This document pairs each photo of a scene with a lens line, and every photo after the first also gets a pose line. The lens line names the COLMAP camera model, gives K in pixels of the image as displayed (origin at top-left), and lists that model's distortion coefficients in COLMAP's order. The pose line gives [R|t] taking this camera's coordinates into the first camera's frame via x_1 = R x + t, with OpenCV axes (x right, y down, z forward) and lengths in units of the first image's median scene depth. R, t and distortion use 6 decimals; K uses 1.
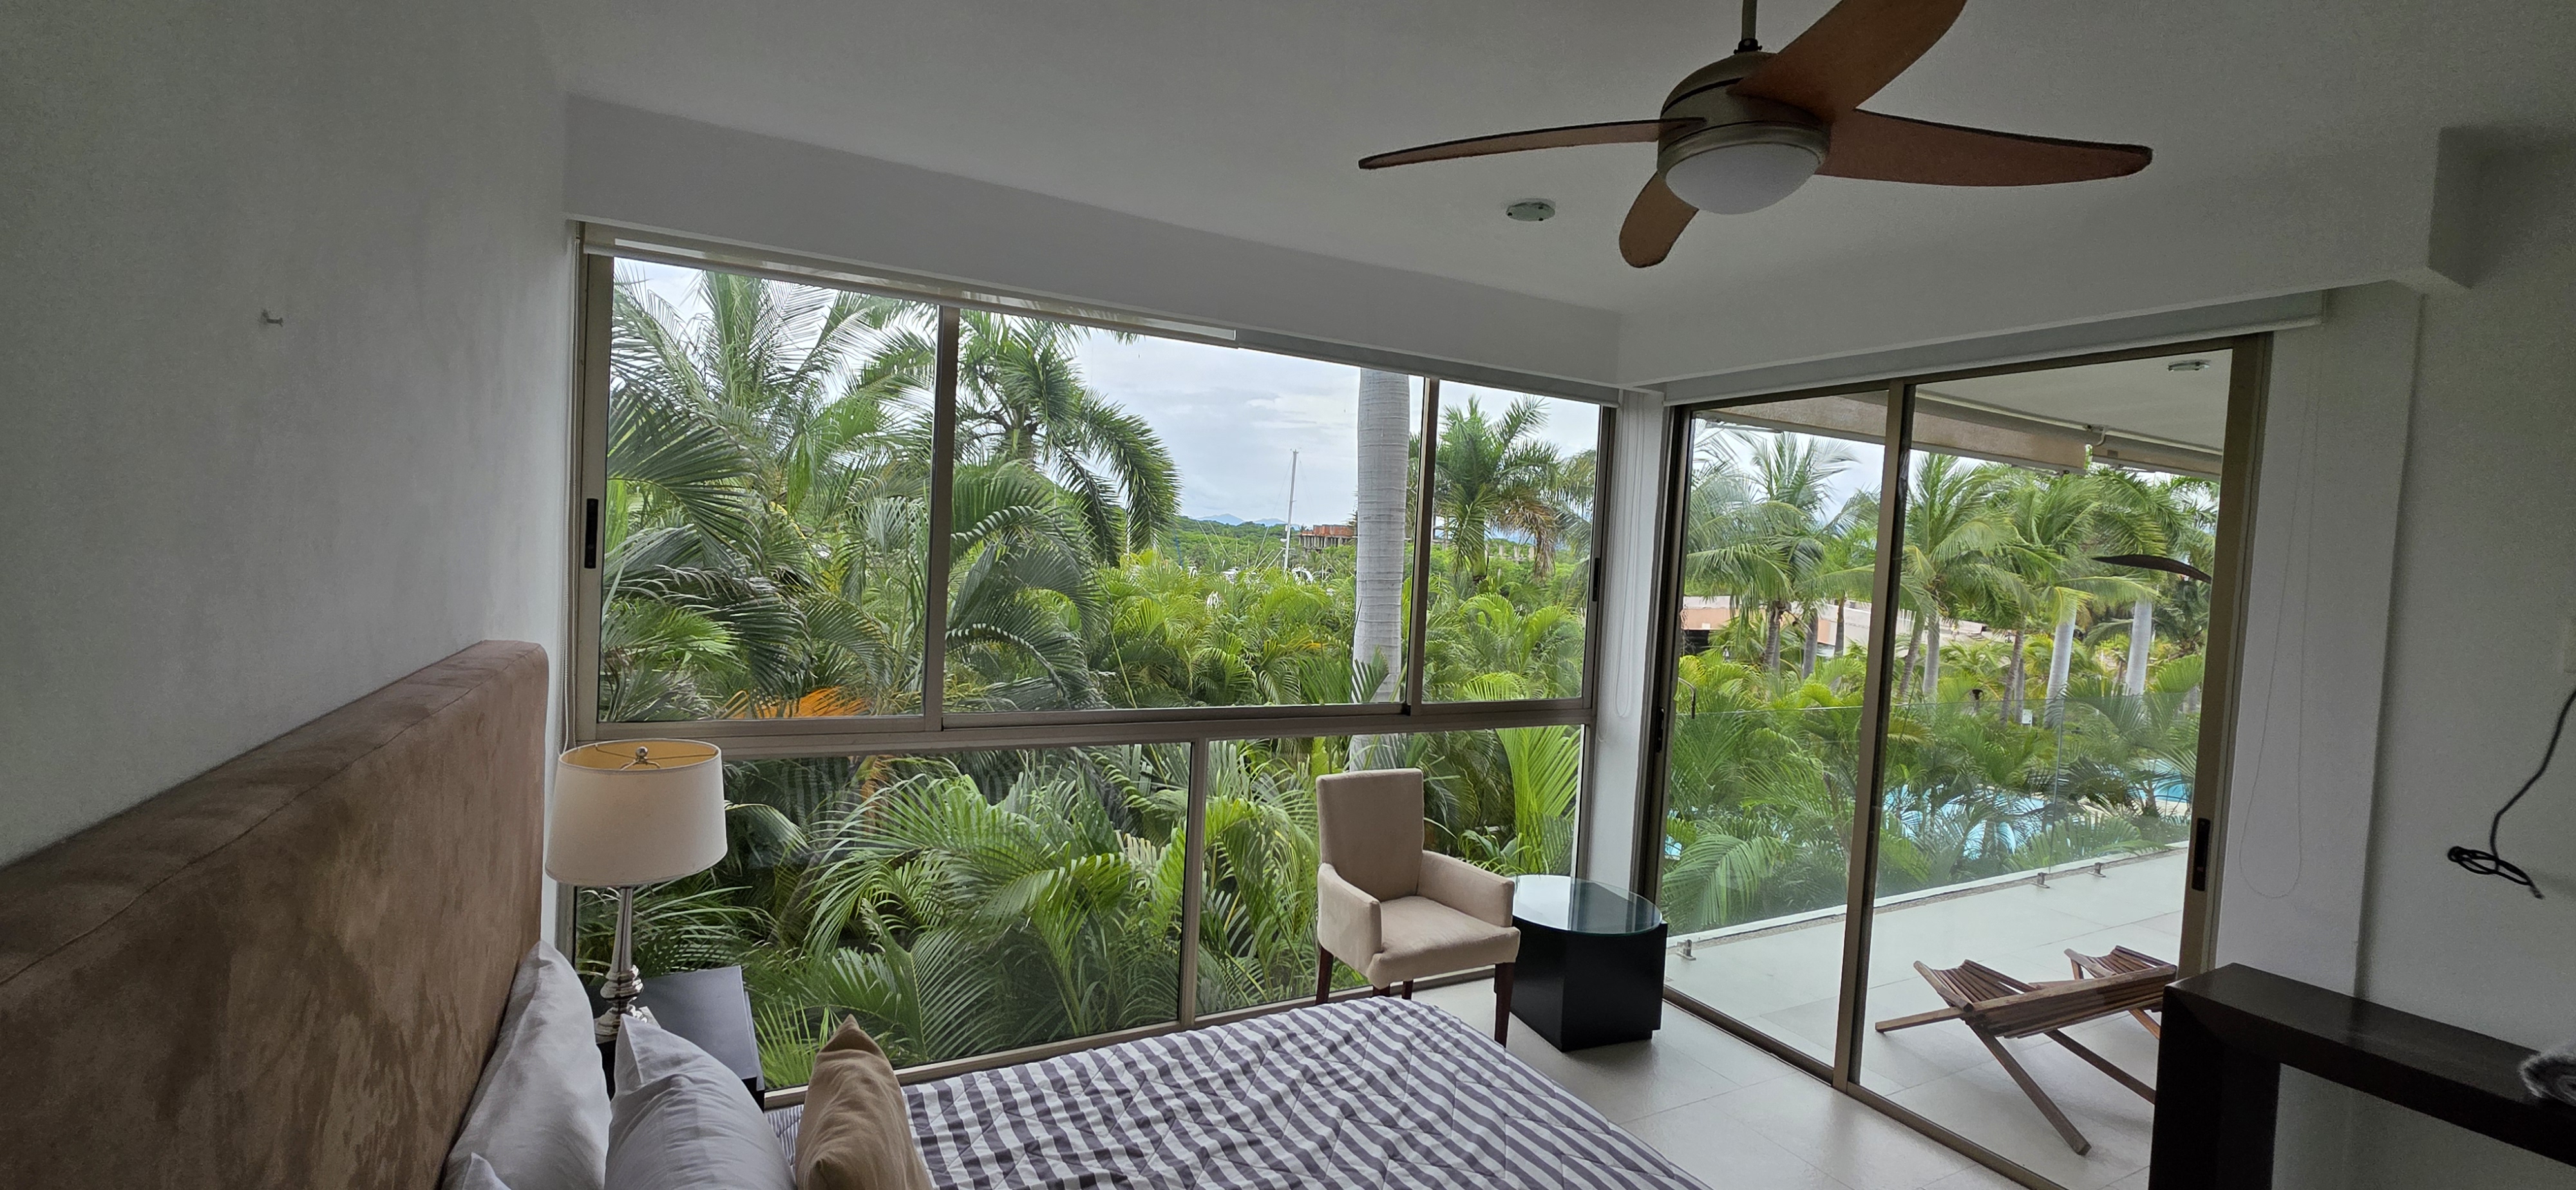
lens RADIAL K [[1046.4, 0, 1288.0], [0, 1046.4, 595.0], [0, 0, 1]] dist [-0.000335, -0.000034]
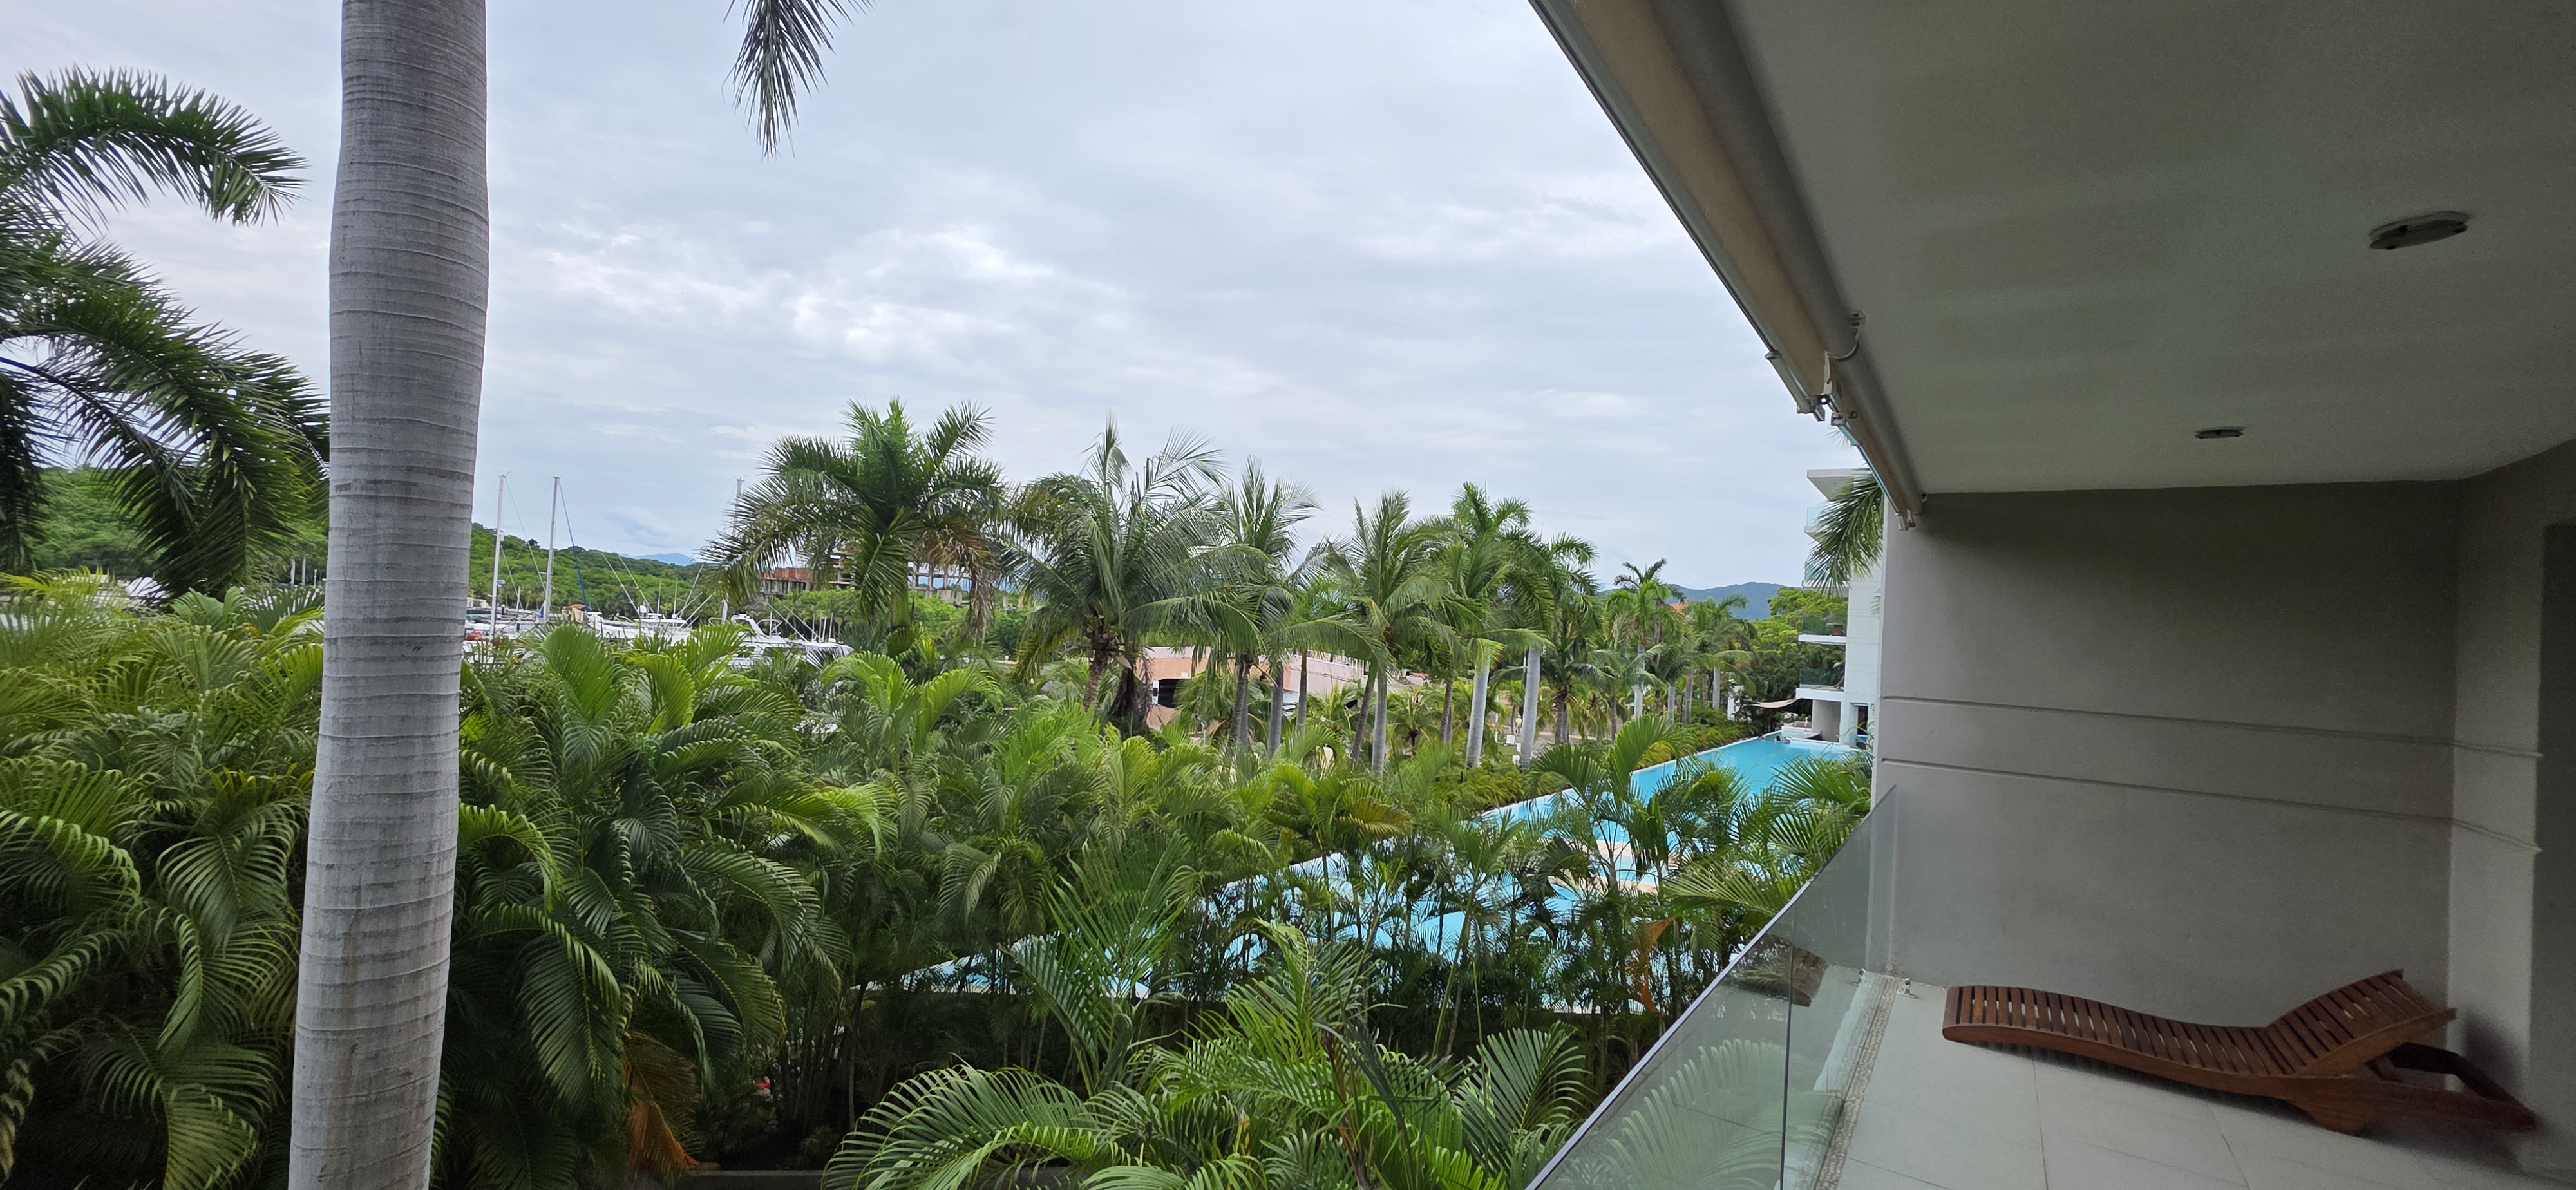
lens RADIAL K [[1046.4, 0, 1288.0], [0, 1046.4, 595.0], [0, 0, 1]] dist [-0.000335, -0.000034]
pose [[0.889032, 0.020501, 0.457386, 0.075178], [0.000483, 0.998954, -0.045715, -0.004301], [-0.457845, 0.040863, 0.888092, 0.154947]]
